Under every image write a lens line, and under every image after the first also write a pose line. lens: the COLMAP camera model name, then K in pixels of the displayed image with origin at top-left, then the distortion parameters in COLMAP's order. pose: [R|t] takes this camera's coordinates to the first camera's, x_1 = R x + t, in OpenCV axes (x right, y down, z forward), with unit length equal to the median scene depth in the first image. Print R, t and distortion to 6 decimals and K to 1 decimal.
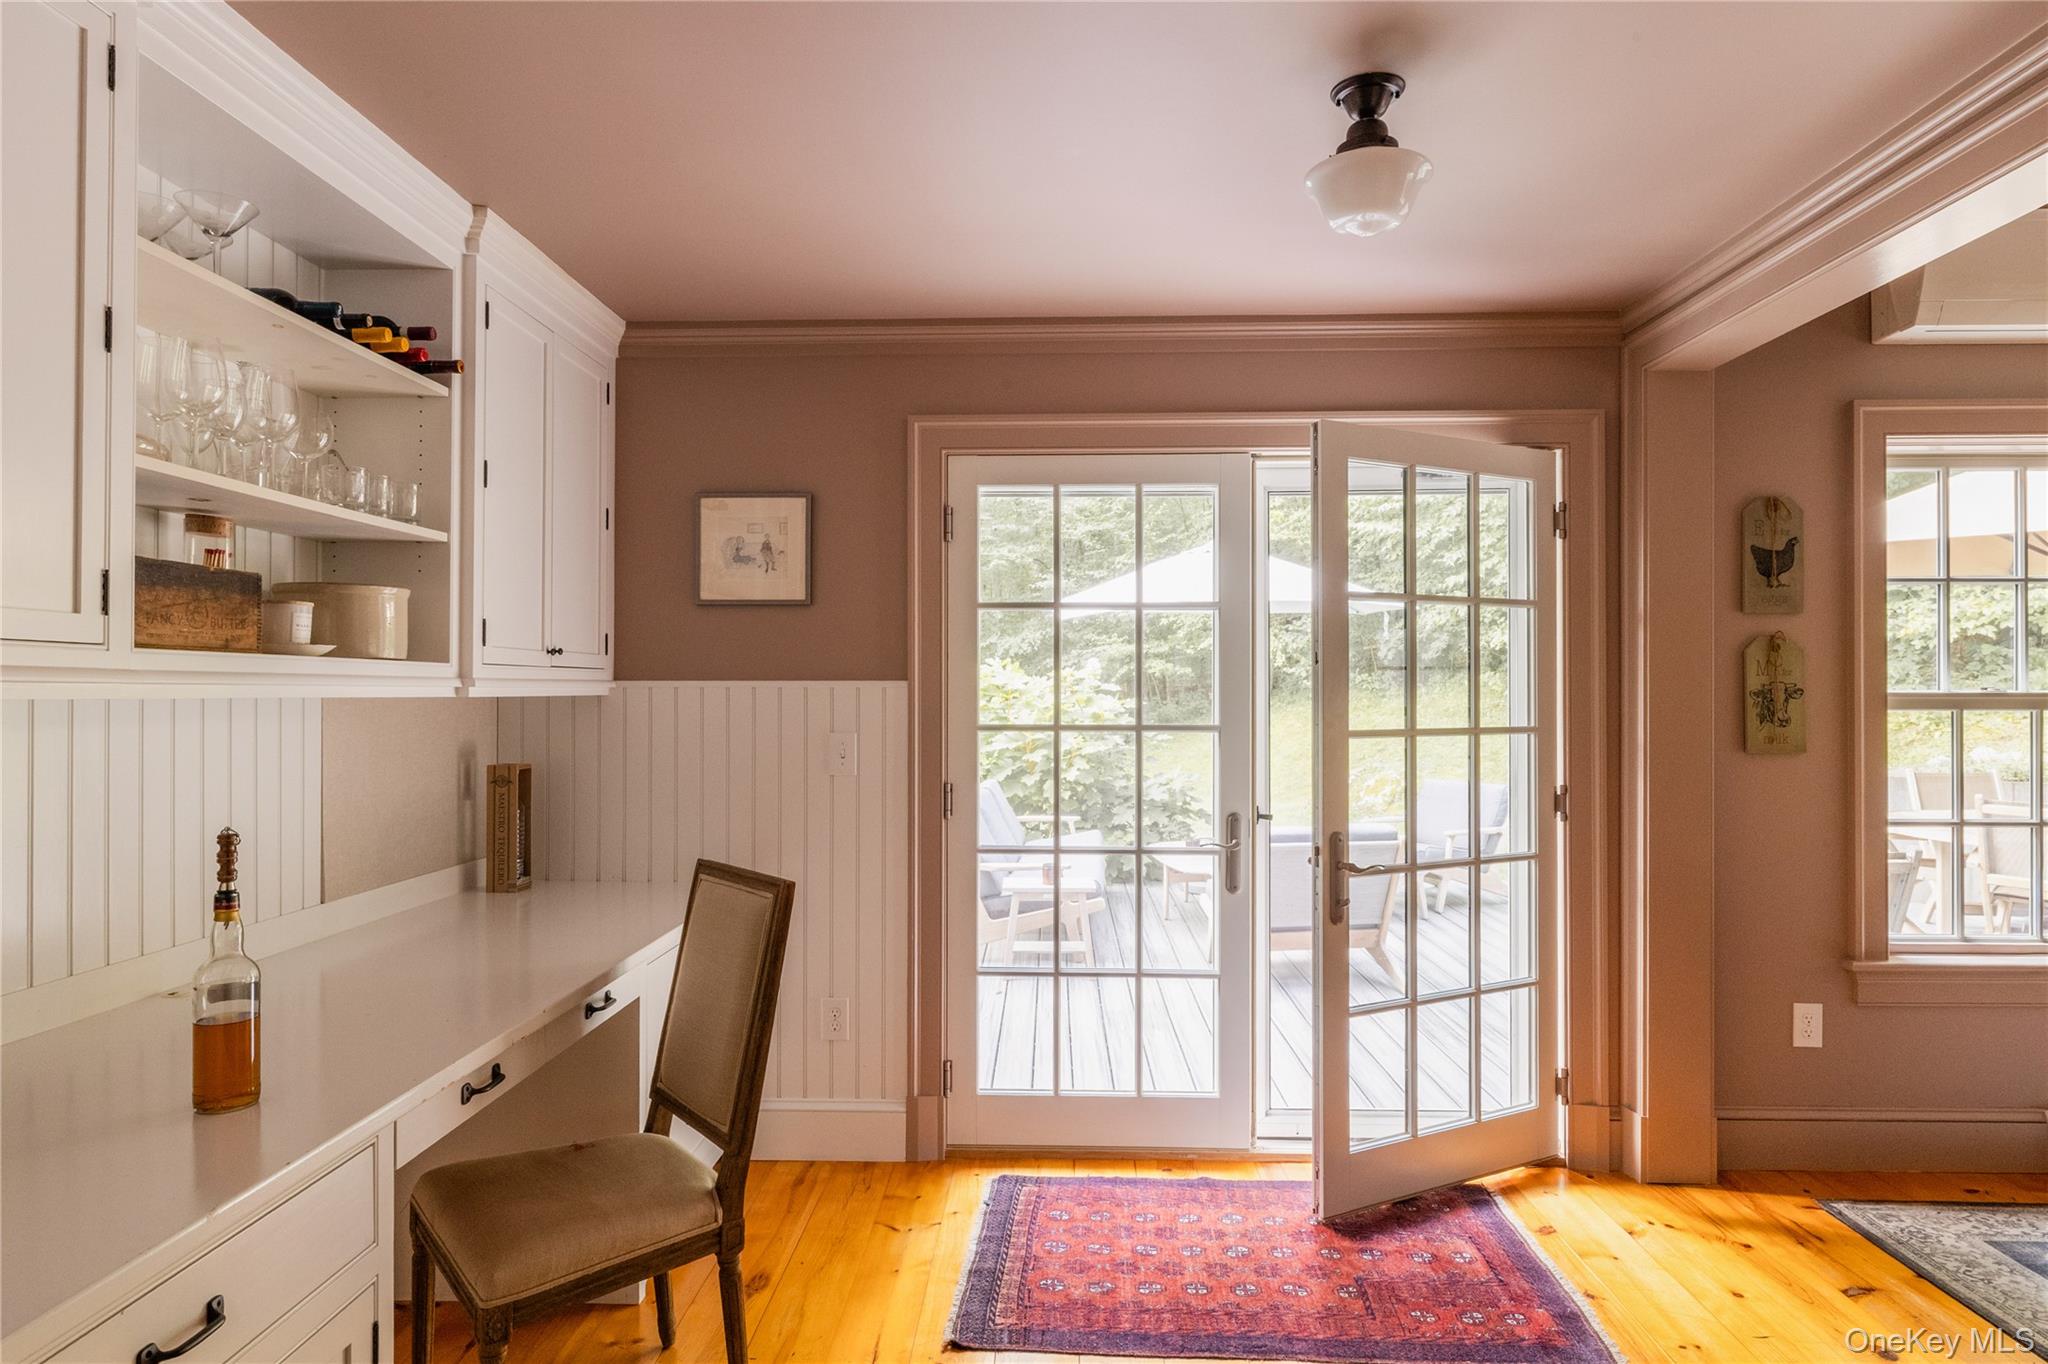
lens RADIAL K [[1191.5, 0, 1024.0], [0, 1191.5, 682.0], [0, 0, 1]] dist [-0.001184, -0.000429]
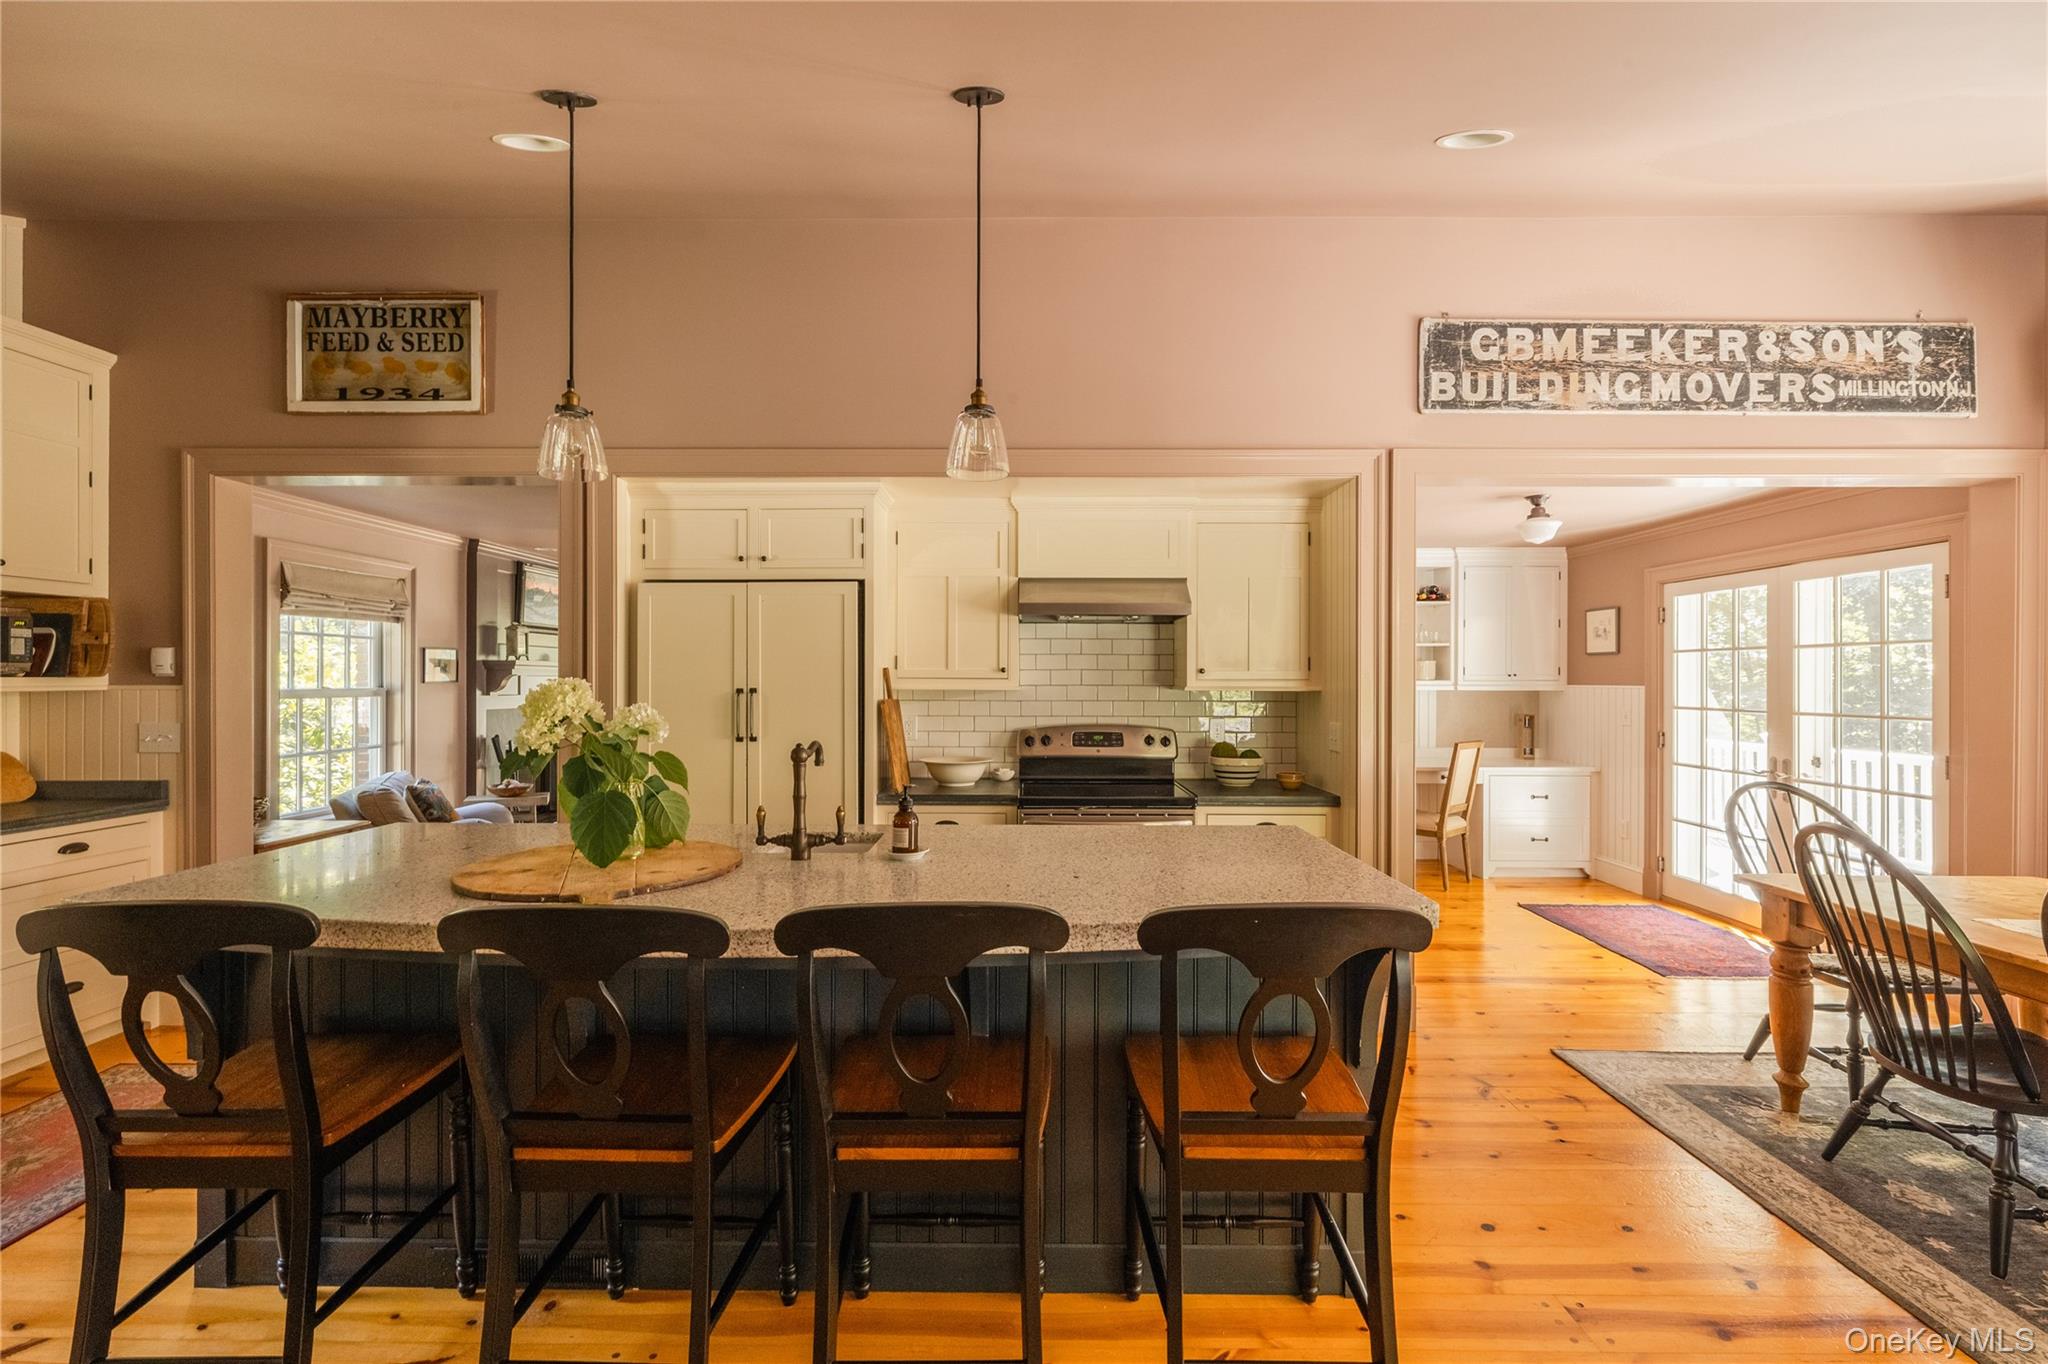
lens RADIAL K [[880.4, 0, 1024.0], [0, 880.4, 682.0], [0, 0, 1]] dist [0.002406, 0.001250]
pose [[0.025790, 0.001643, -0.999666, 1.640000], [0.005745, 0.999982, 0.001792, -0.018998], [0.999651, -0.005790, 0.025780, -0.242656]]
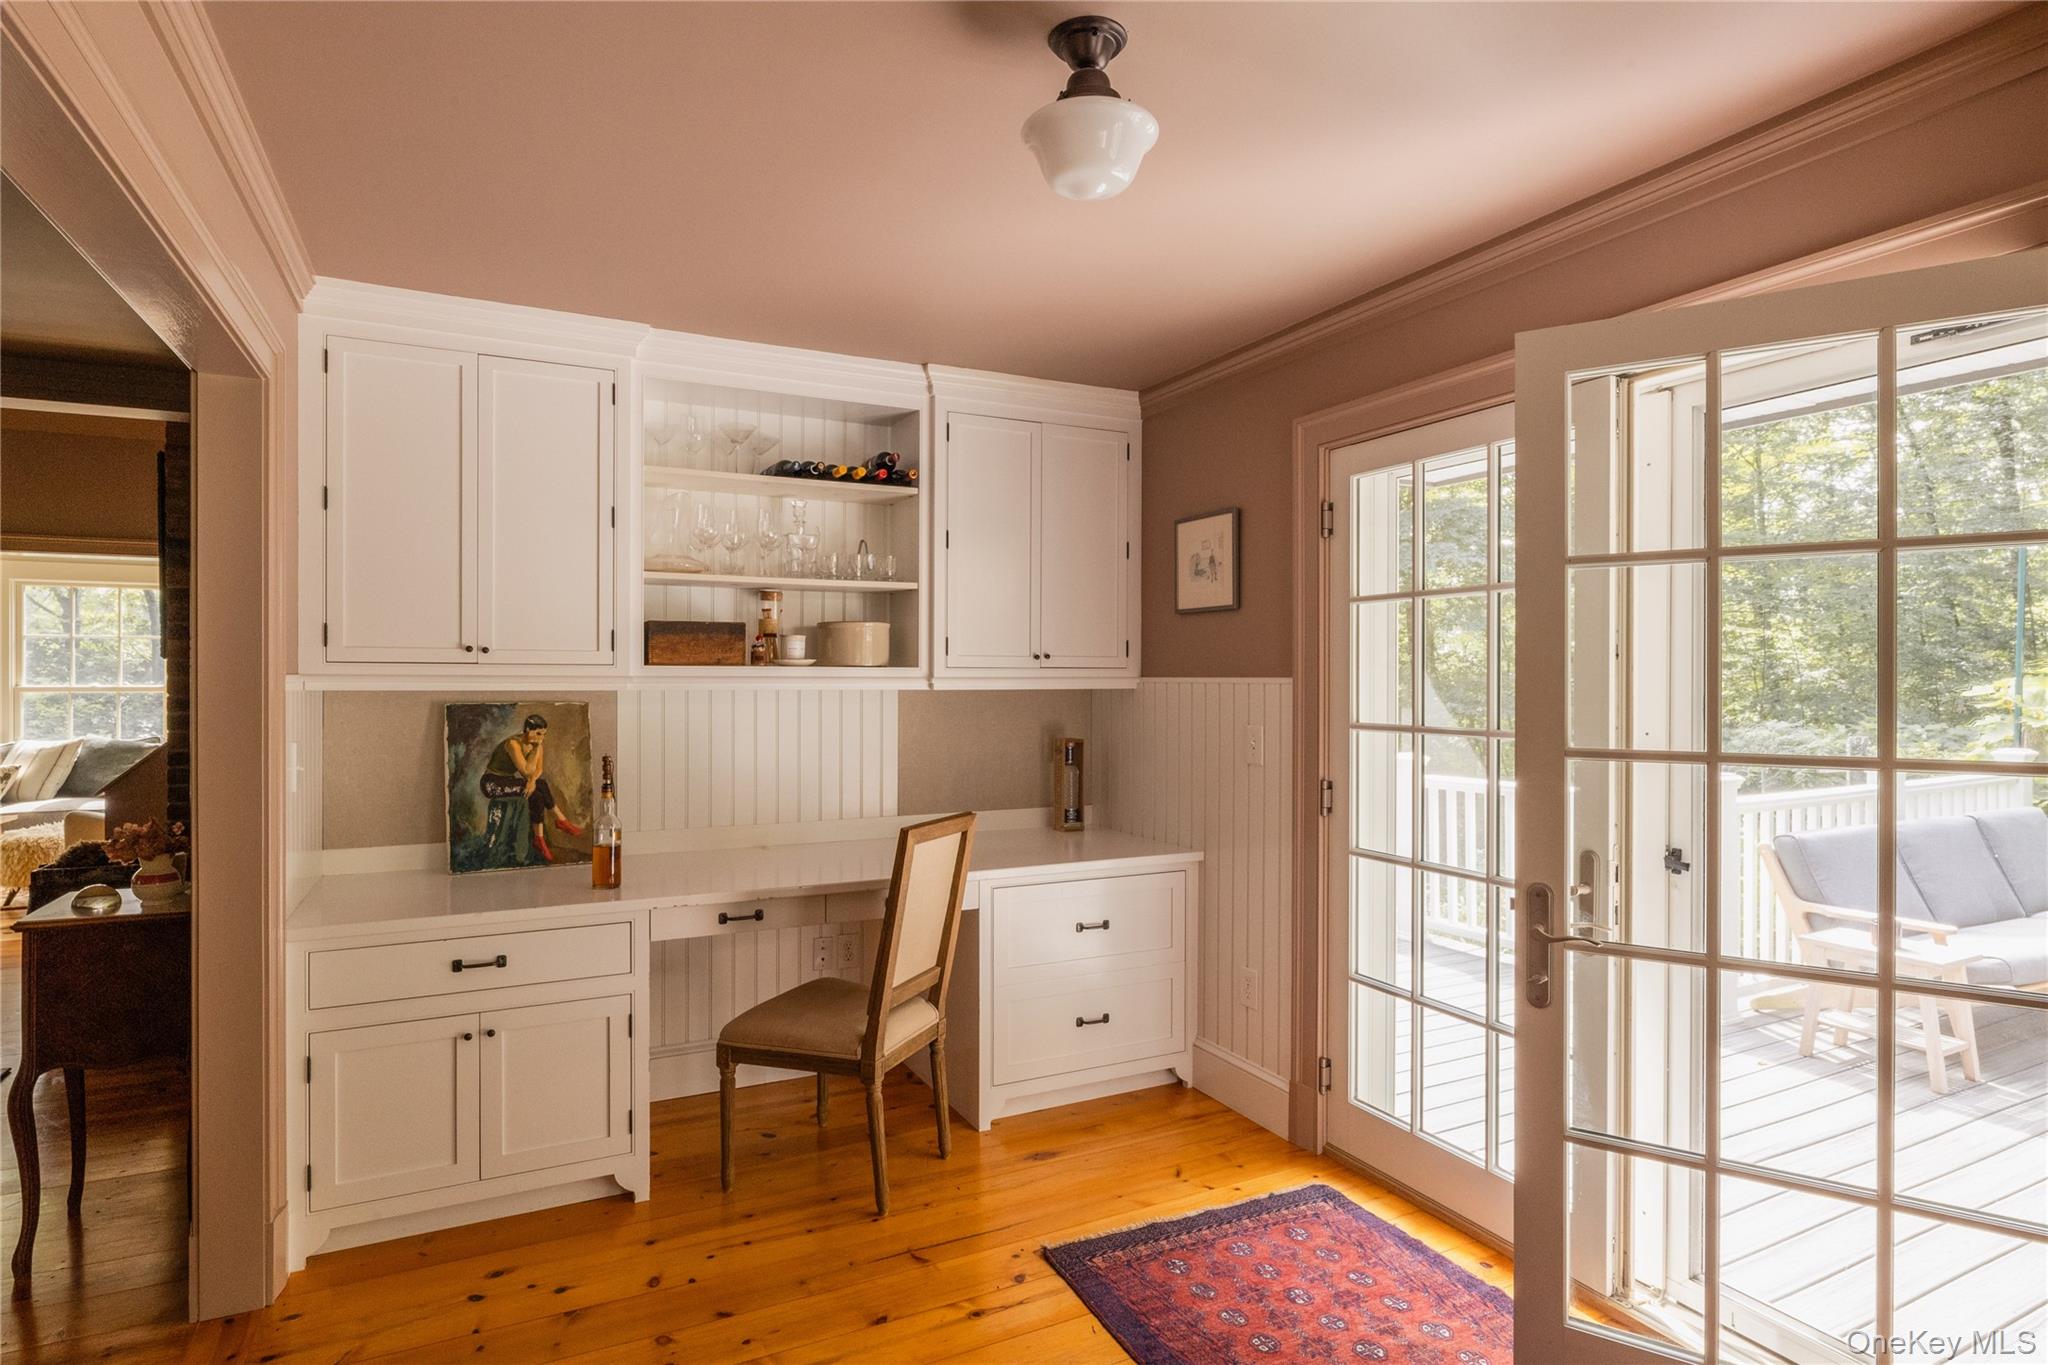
lens RADIAL K [[1090.0, 0, 1019.8], [0, 1090.0, 675.4], [0, 0, 1]] dist [-0.003462, -0.001120]
pose [[0.467122, -0.000251, -0.884193, 0.659943], [0.005047, 0.999984, 0.002383, -0.006686], [0.884178, -0.005576, 0.467116, 0.368473]]
